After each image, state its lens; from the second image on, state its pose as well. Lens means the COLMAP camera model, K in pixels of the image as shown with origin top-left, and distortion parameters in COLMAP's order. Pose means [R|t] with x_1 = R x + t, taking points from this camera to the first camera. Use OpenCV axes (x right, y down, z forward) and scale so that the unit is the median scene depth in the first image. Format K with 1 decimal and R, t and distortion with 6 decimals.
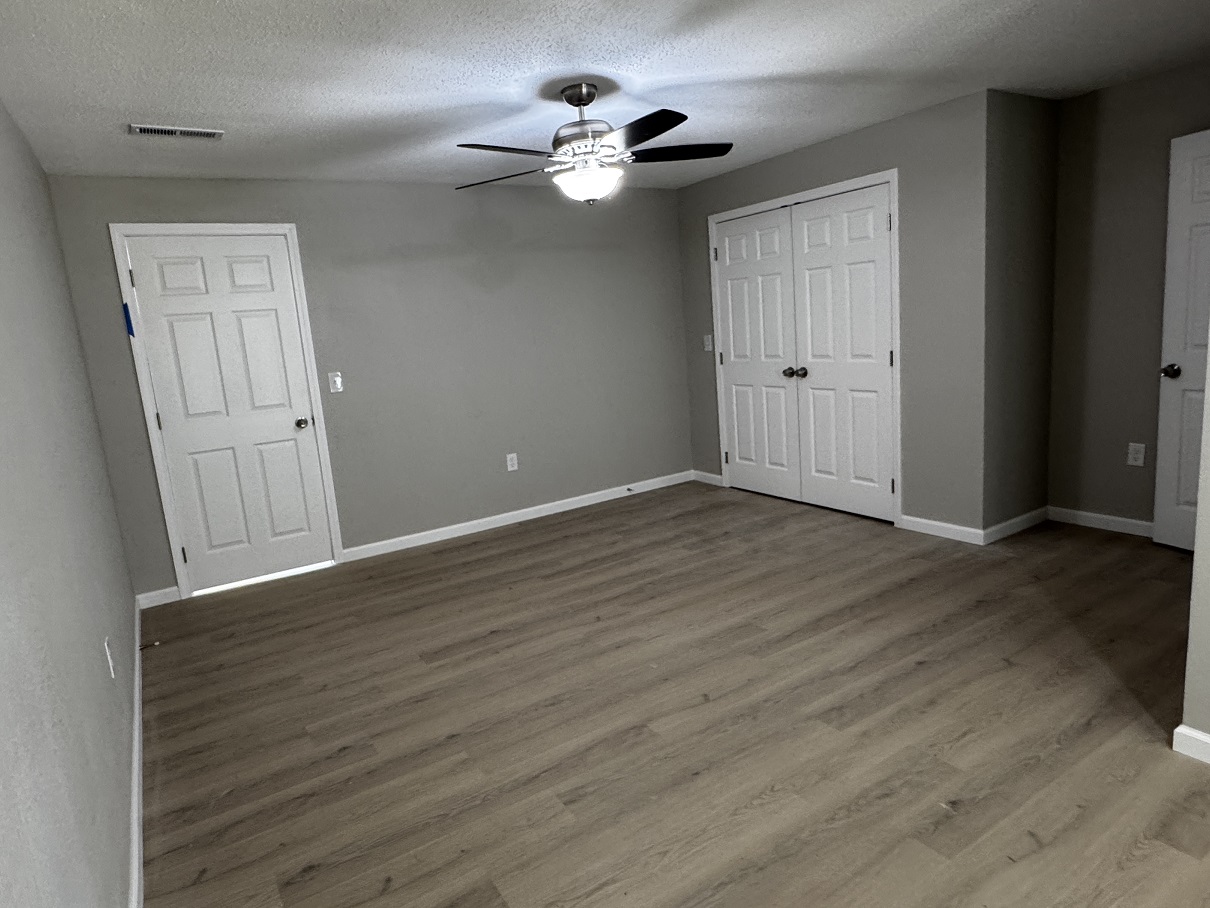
lens RADIAL K [[758.7, 0, 605.0], [0, 758.7, 454.0], [0, 0, 1]] dist [0.001253, -0.000117]
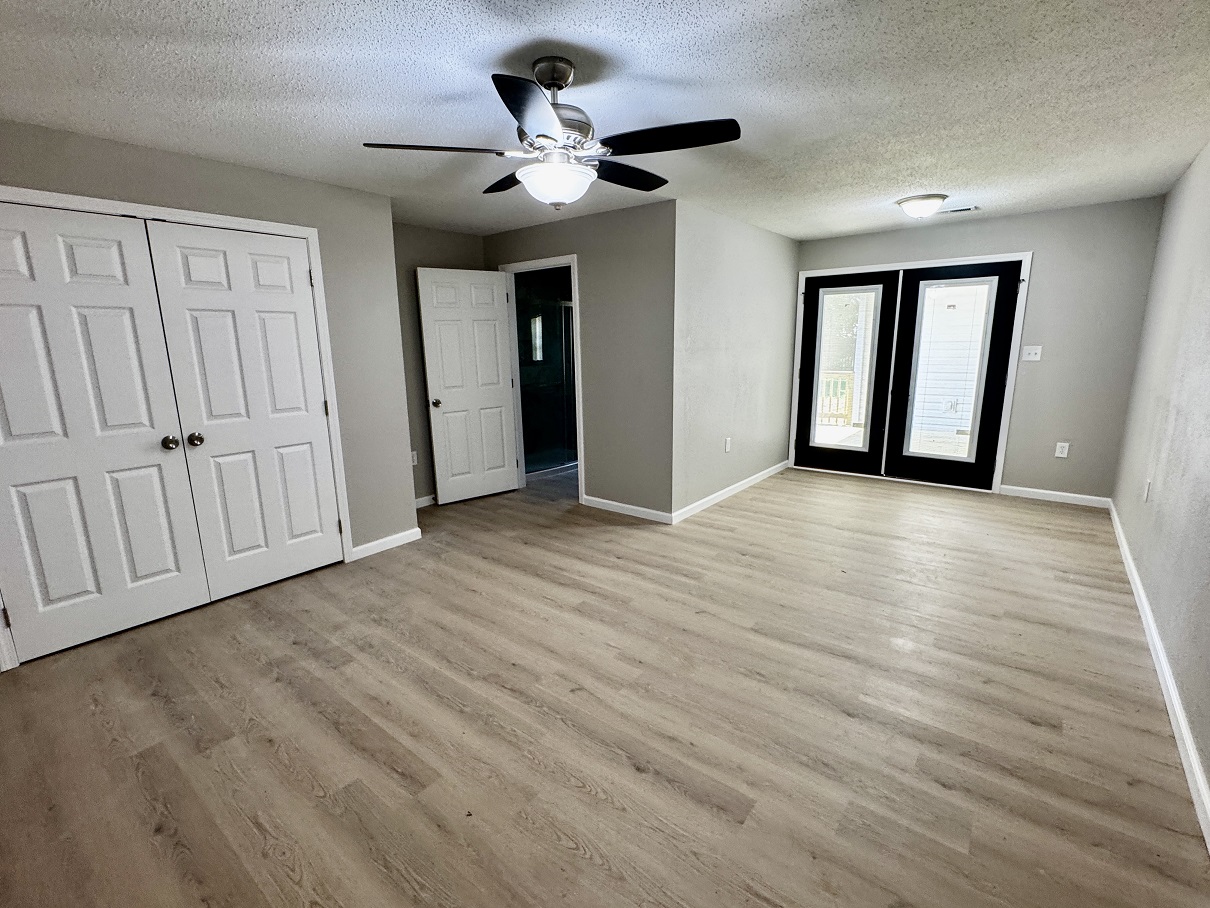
lens RADIAL K [[550.7, 0, 605.0], [0, 550.7, 454.0], [0, 0, 1]] dist [-0.002986, -0.000401]
pose [[-0.340688, -0.101835, 0.934645, -0.536971], [0.209423, 0.960921, 0.181034, -0.137864], [-0.916555, 0.257413, -0.306048, 1.012648]]
